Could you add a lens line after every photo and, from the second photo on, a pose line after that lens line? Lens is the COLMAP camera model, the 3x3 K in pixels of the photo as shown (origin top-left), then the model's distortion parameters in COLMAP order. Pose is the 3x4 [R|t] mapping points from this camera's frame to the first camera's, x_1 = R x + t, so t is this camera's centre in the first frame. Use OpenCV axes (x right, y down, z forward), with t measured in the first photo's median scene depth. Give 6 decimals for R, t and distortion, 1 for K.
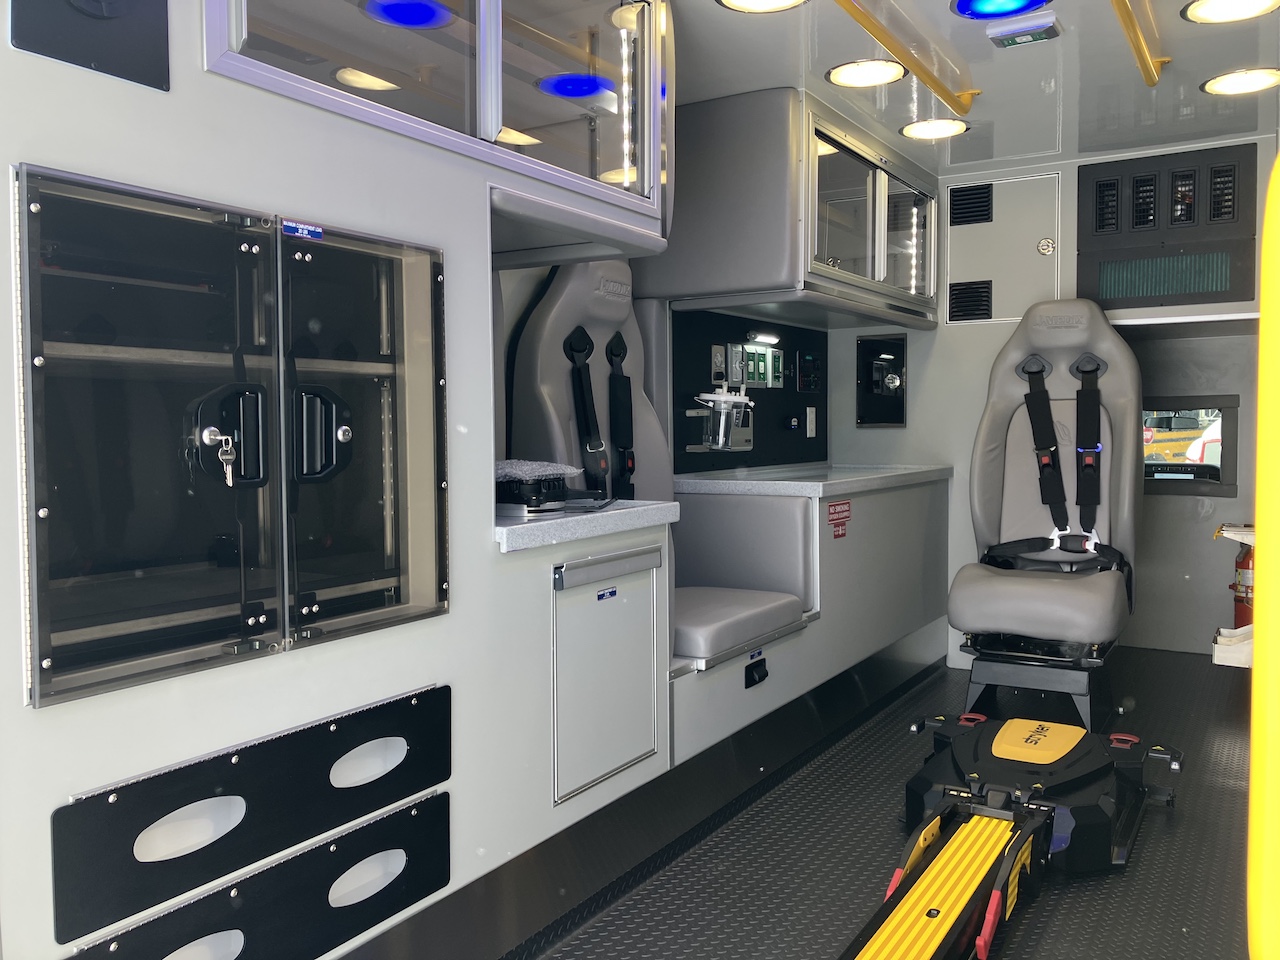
lens RADIAL K [[1046.0, 0, 655.5], [0, 1046.0, 471.8], [0, 0, 1]] dist [0.047310, -0.056512]
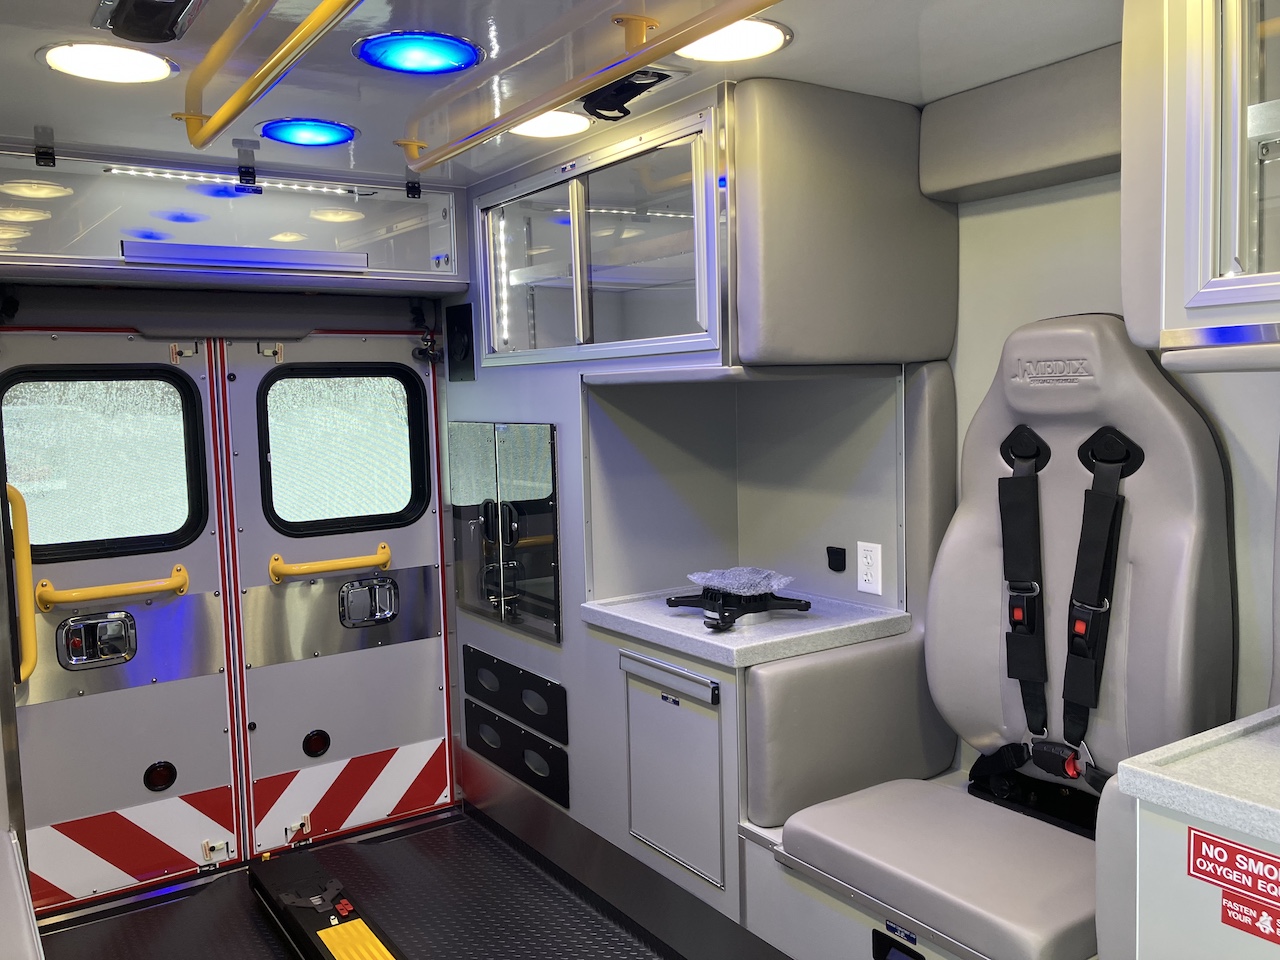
lens RADIAL K [[1046.0, 0, 645.7], [0, 1046.0, 481.8], [0, 0, 1]] dist [0.047310, -0.056512]
pose [[-0.422715, 0.093262, -0.901451, 0.562755], [-0.010580, 0.994115, 0.107810, -0.139252], [0.906201, 0.055111, -0.419241, 0.842856]]
